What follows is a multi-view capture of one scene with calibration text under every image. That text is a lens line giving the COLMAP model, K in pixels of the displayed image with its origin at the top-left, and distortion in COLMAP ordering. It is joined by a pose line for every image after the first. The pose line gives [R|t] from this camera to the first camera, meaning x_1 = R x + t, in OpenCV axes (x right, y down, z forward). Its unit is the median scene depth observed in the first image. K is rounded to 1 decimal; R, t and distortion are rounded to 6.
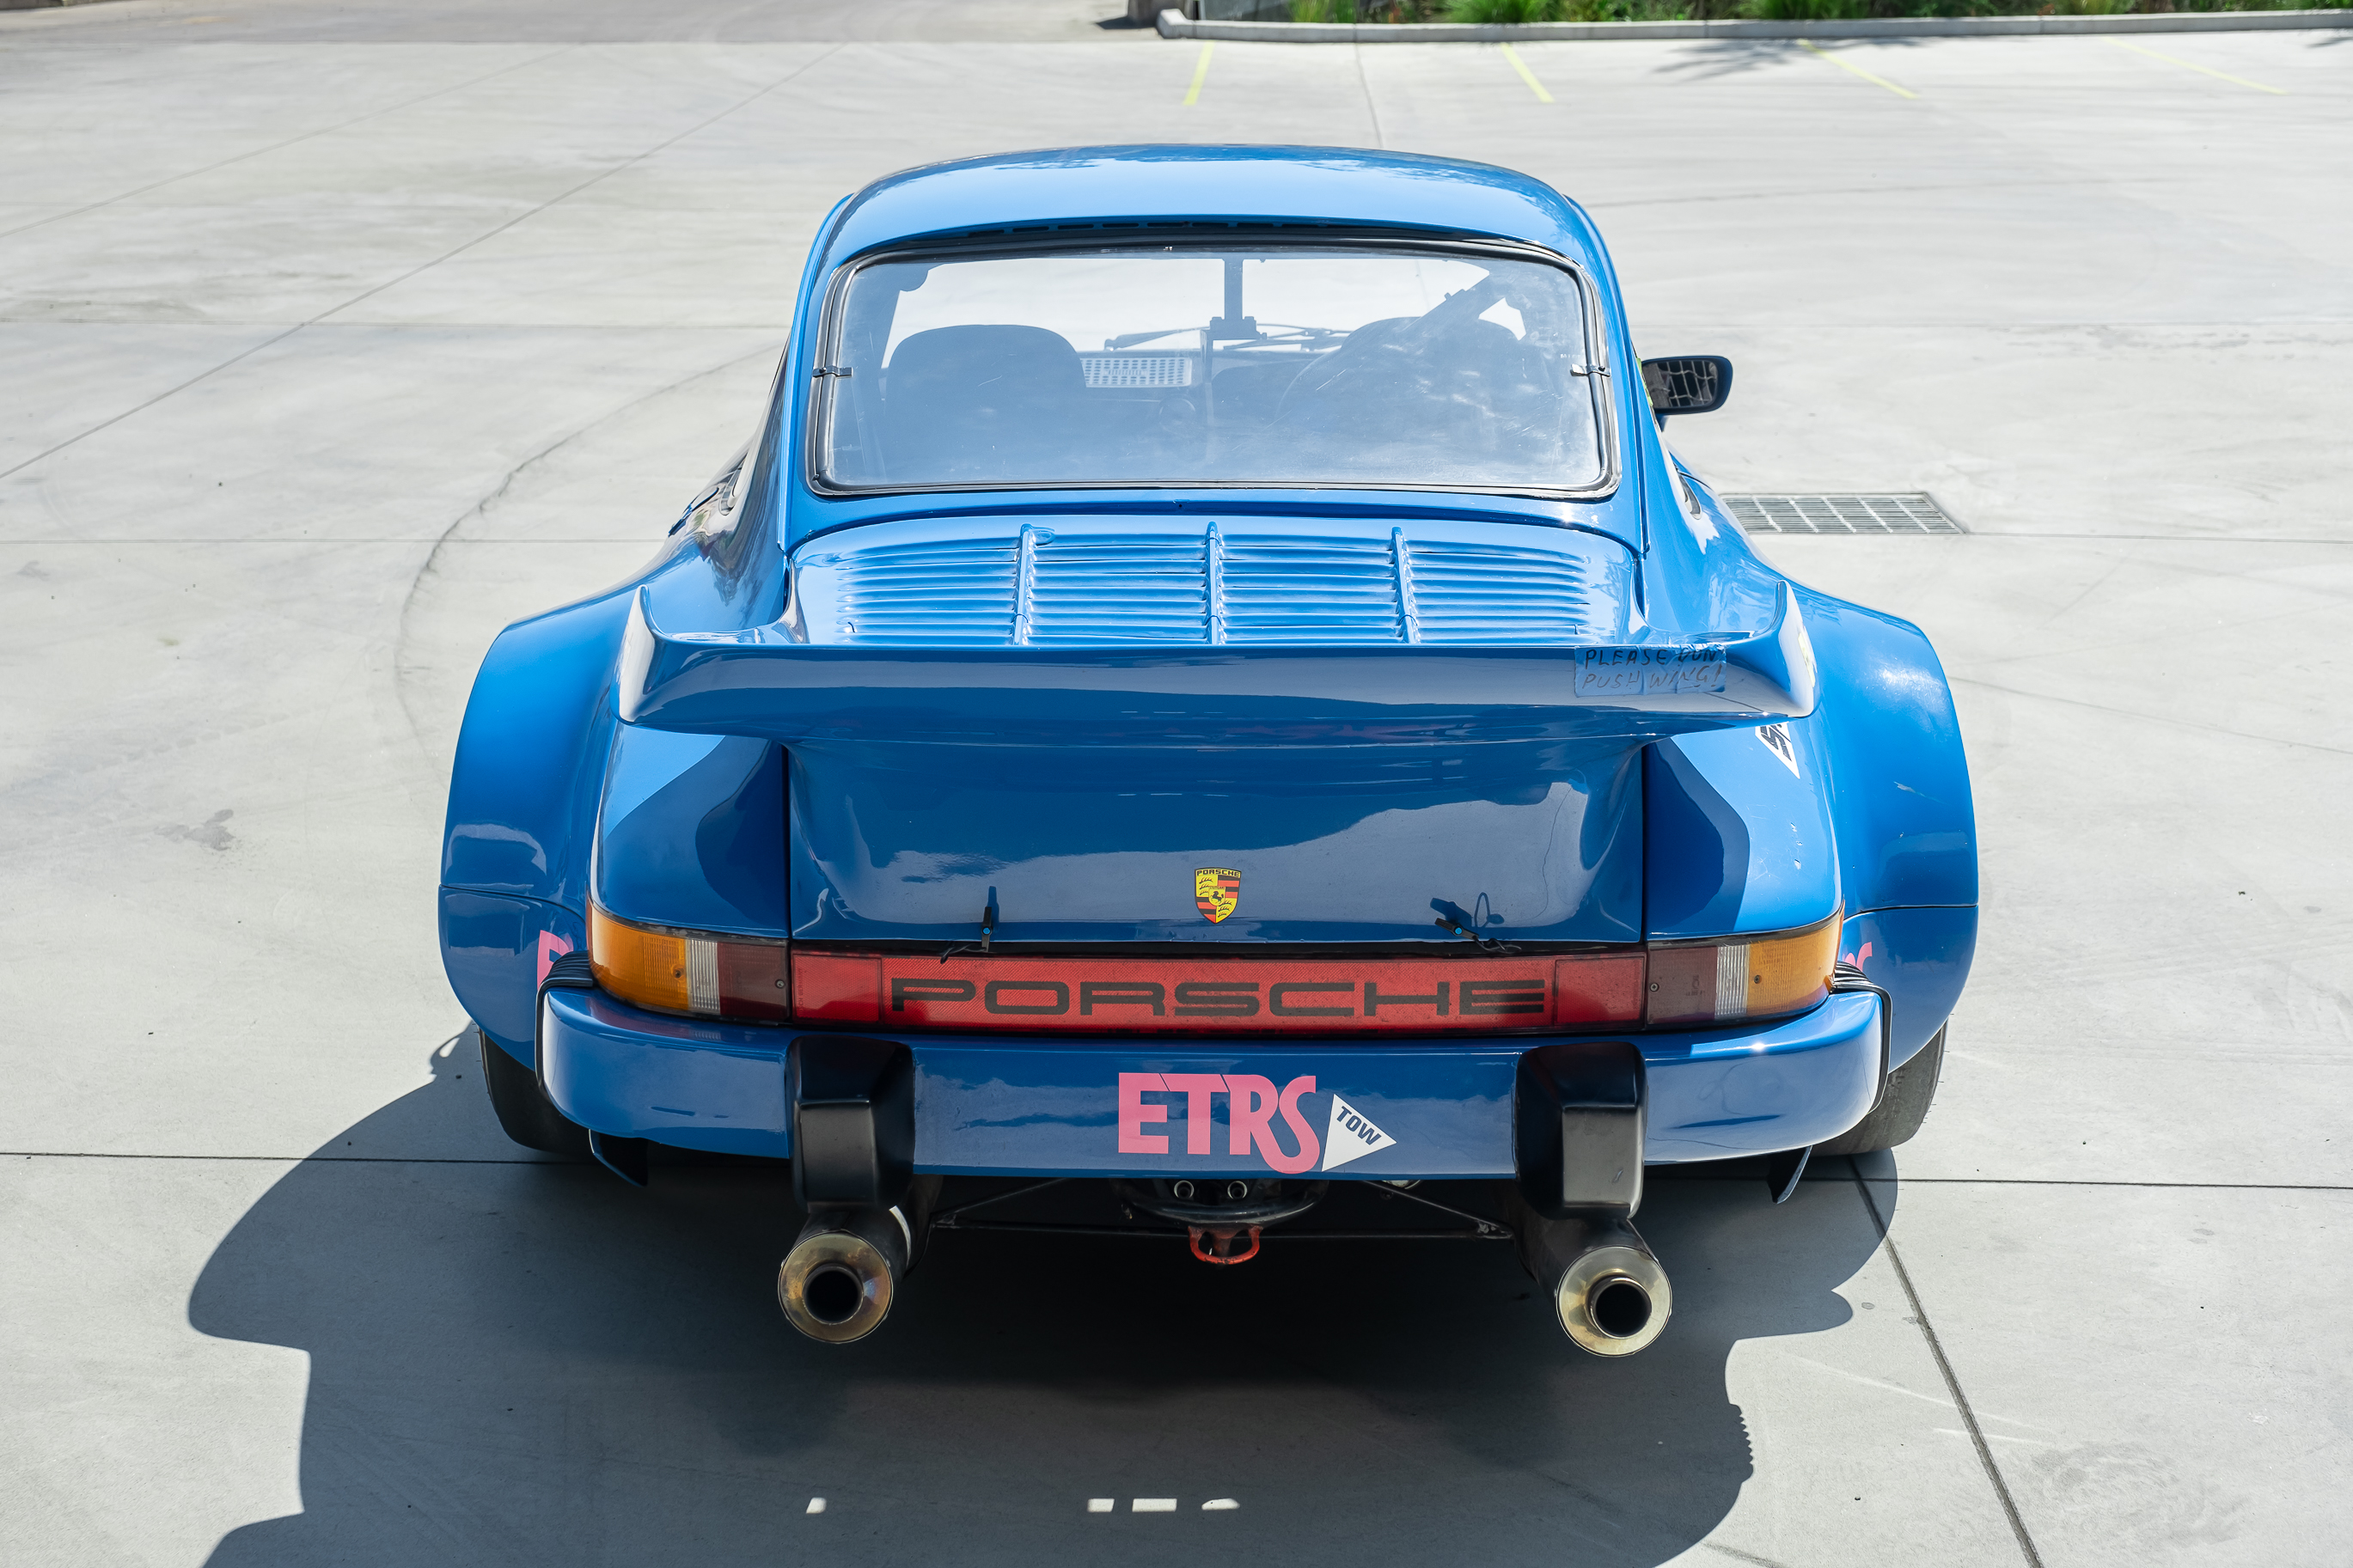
lens RADIAL K [[2999.9, 0, 1176.5], [0, 2999.9, 784.0], [0, 0, 1]] dist [0.033964, -0.057083]
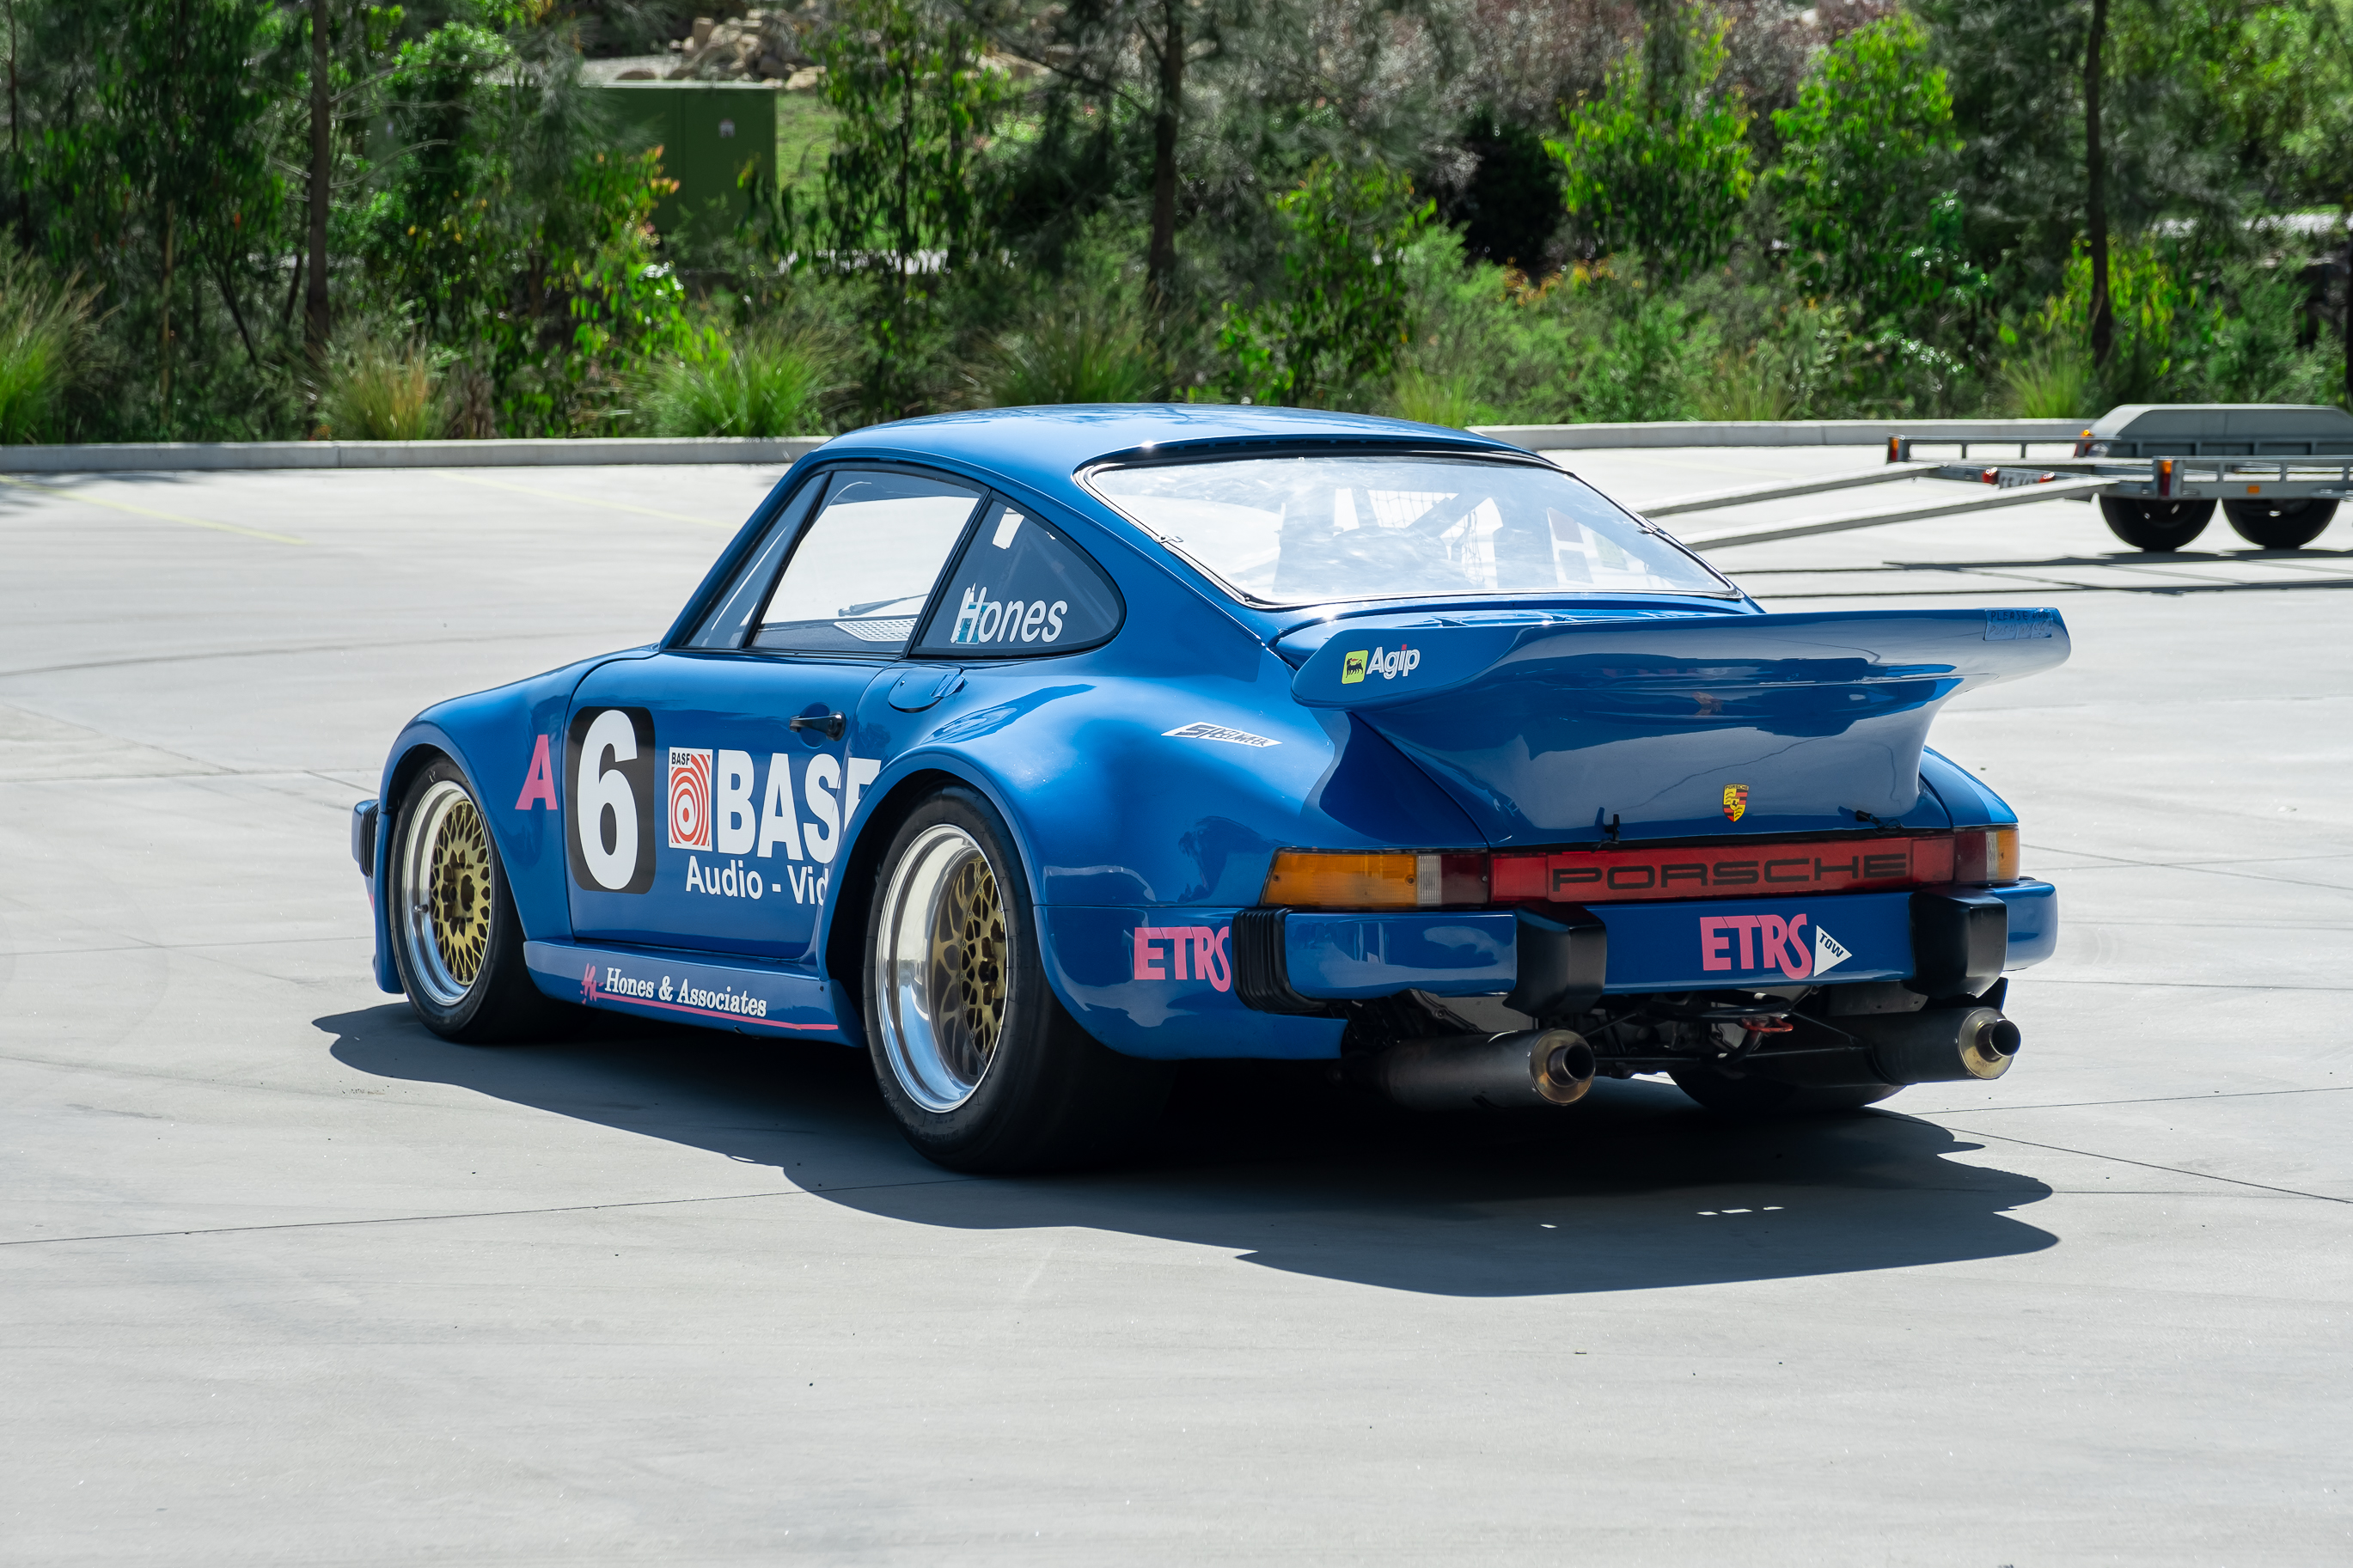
lens RADIAL K [[5947.9, 0, 1176.5], [0, 5947.9, 784.0], [0, 0, 1]] dist [0.414655, -7.236576]
pose [[0.866990, -0.030627, 0.497383, -1.611661], [0.130758, 0.977118, -0.167758, 0.461688], [-0.480864, 0.210482, 0.851156, -1.354677]]
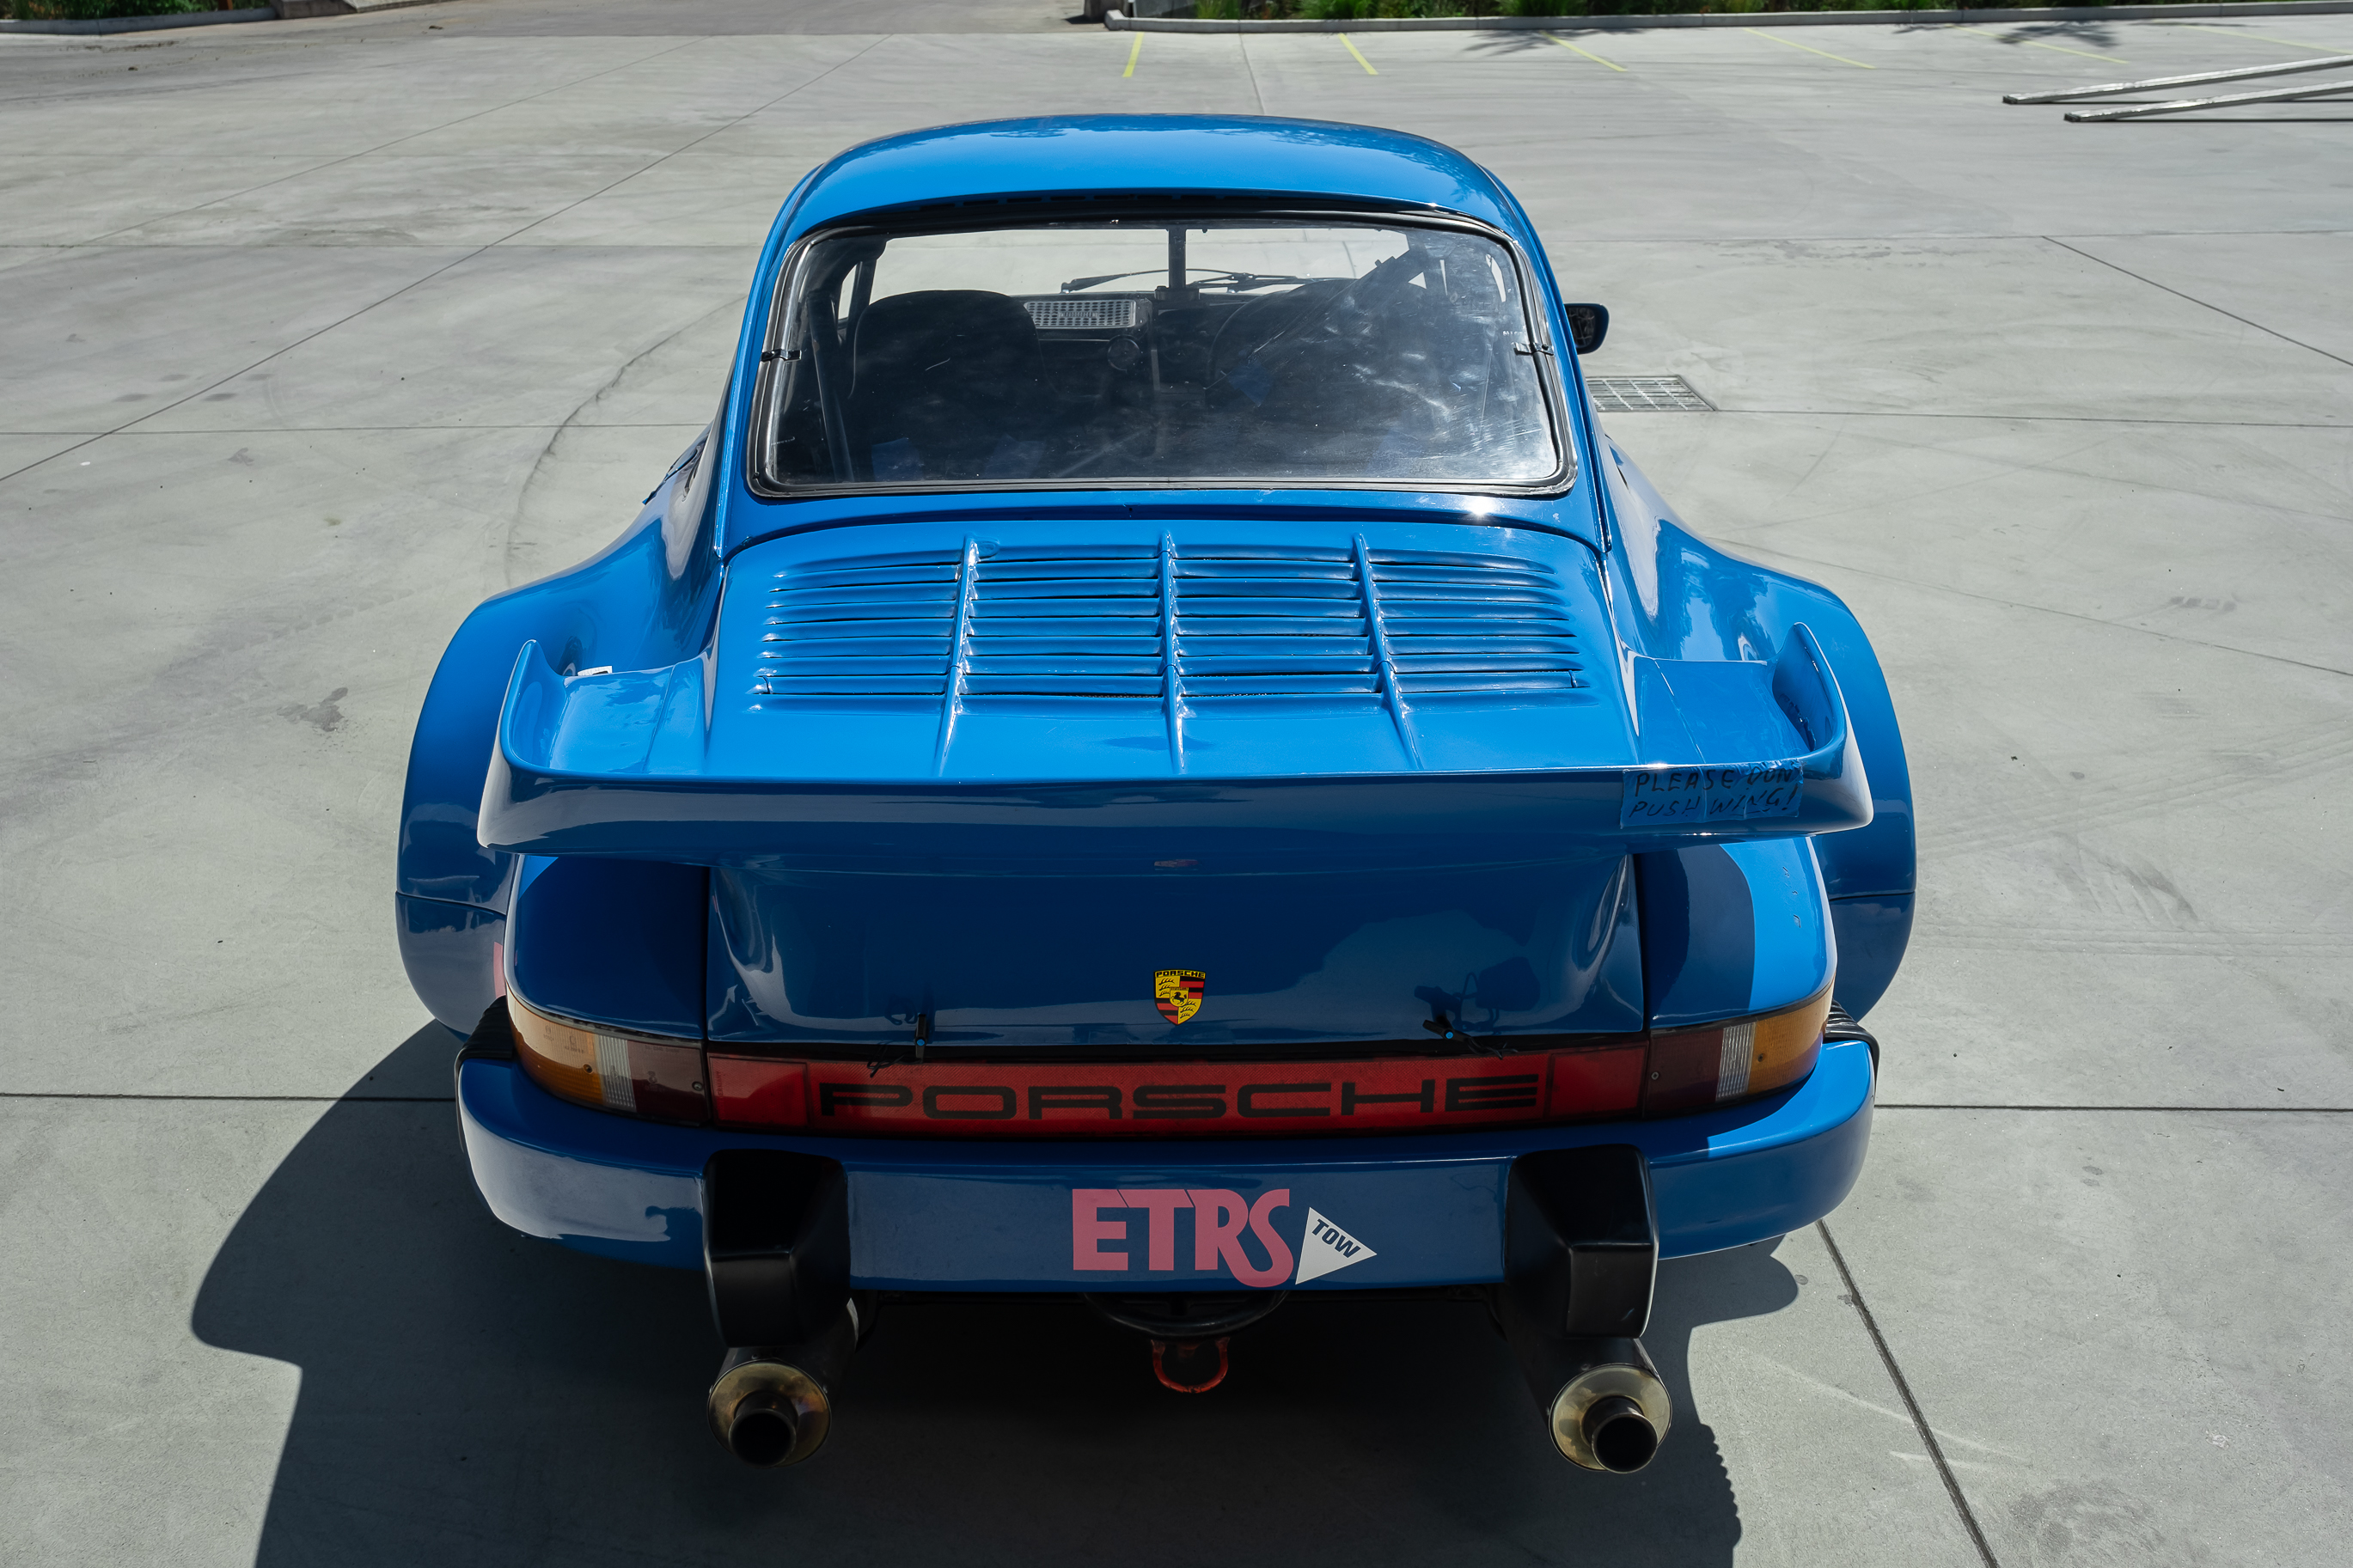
lens RADIAL K [[1858.6, 0, 1176.5], [0, 1858.6, 784.0], [0, 0, 1]] dist [-0.005988, 0.007617]
pose [[0.999561, -0.013699, 0.026252, -0.000835], [0.009867, 0.989972, 0.140920, -0.094402], [-0.027919, -0.140599, 0.989673, 0.419403]]
